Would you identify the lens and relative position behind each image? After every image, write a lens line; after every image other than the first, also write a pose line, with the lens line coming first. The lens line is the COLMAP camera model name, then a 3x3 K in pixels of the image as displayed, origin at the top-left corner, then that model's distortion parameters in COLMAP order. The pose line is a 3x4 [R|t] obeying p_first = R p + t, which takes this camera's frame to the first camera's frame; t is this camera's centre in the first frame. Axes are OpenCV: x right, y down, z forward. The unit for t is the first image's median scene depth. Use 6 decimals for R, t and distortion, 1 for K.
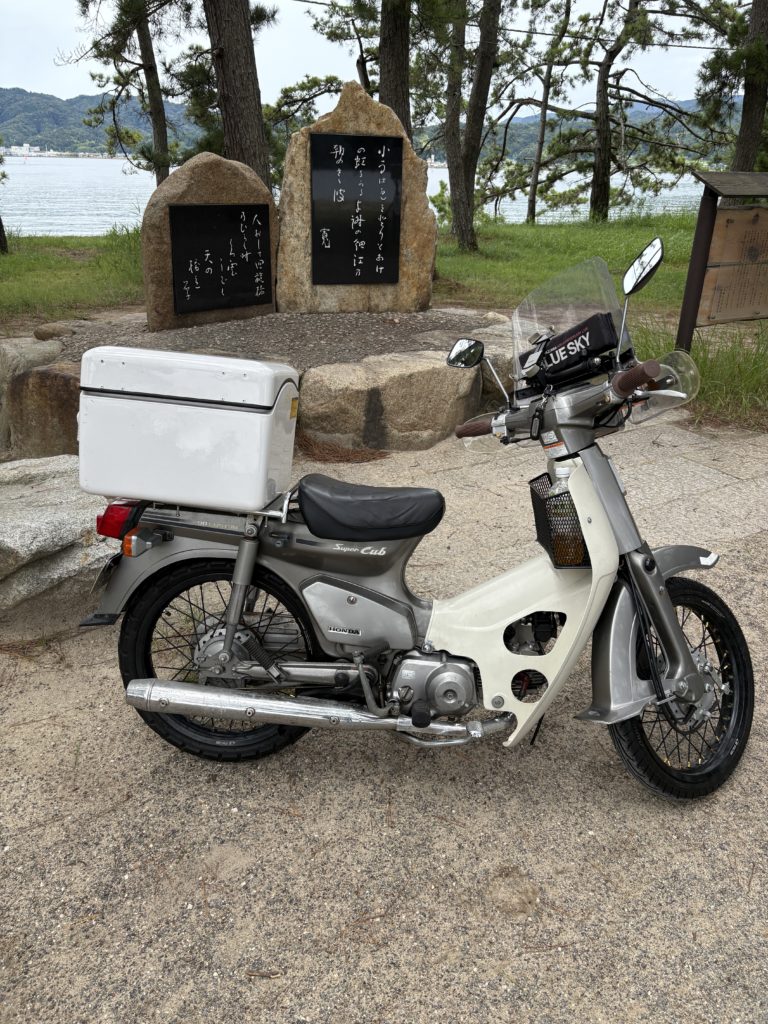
lens RADIAL K [[763.7, 0, 386.0], [0, 763.7, 508.7], [0, 0, 1]] dist [-0.035728, -0.004385]
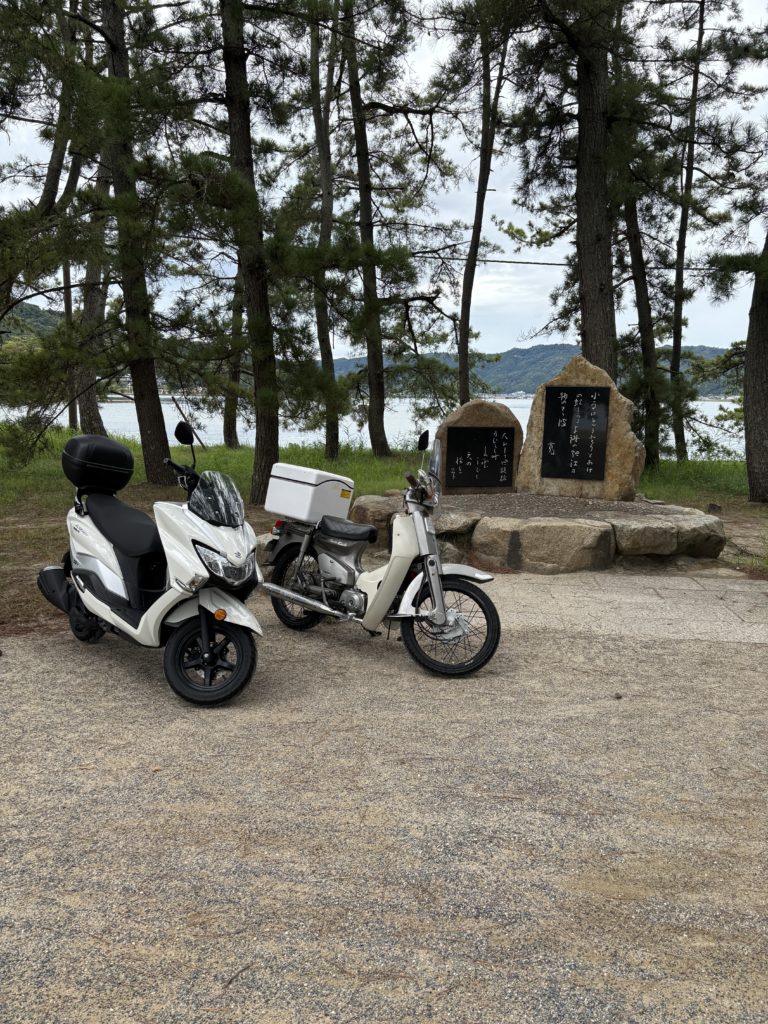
lens RADIAL K [[763.7, 0, 382.4], [0, 763.7, 511.7], [0, 0, 1]] dist [-0.035728, -0.004385]
pose [[0.779515, 0.069674, -0.622496, 0.647388], [-0.244489, 0.948810, -0.199962, 0.166742], [0.576698, 0.308067, 0.756646, -0.347276]]
